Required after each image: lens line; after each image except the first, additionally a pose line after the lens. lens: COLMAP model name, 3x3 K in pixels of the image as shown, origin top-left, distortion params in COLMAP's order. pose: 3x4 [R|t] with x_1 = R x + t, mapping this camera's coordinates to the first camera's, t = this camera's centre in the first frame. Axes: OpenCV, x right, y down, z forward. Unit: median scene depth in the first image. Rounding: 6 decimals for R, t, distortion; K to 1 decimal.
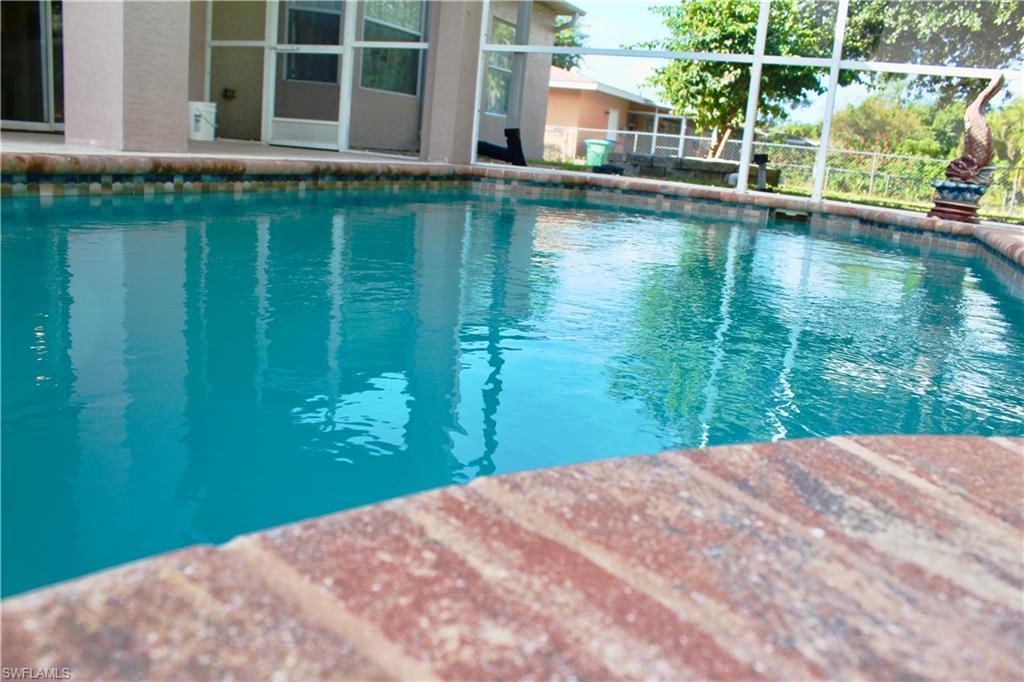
lens RADIAL K [[855.5, 0, 512.0], [0, 855.5, 341.0], [0, 0, 1]] dist [-0.163650, 0.162350]
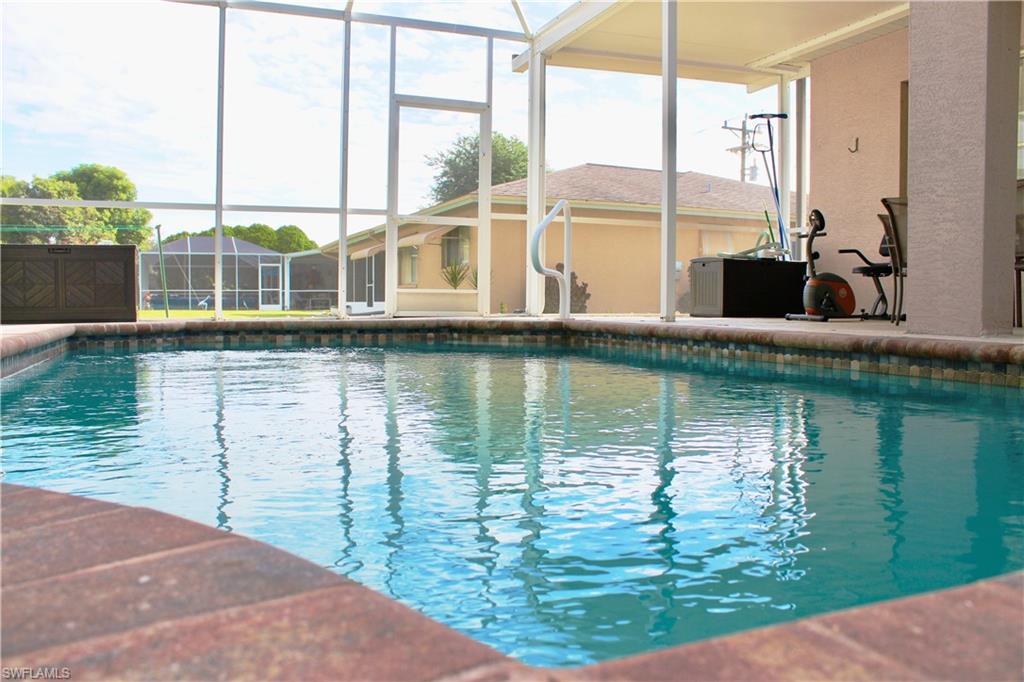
lens RADIAL K [[855.5, 0, 512.0], [0, 855.5, 341.0], [0, 0, 1]] dist [-0.163650, 0.162350]
pose [[-0.681202, -0.032816, -0.731359, 0.623782], [-0.200530, 0.969152, 0.143292, -0.283088], [0.704096, 0.244270, -0.666769, 1.434385]]
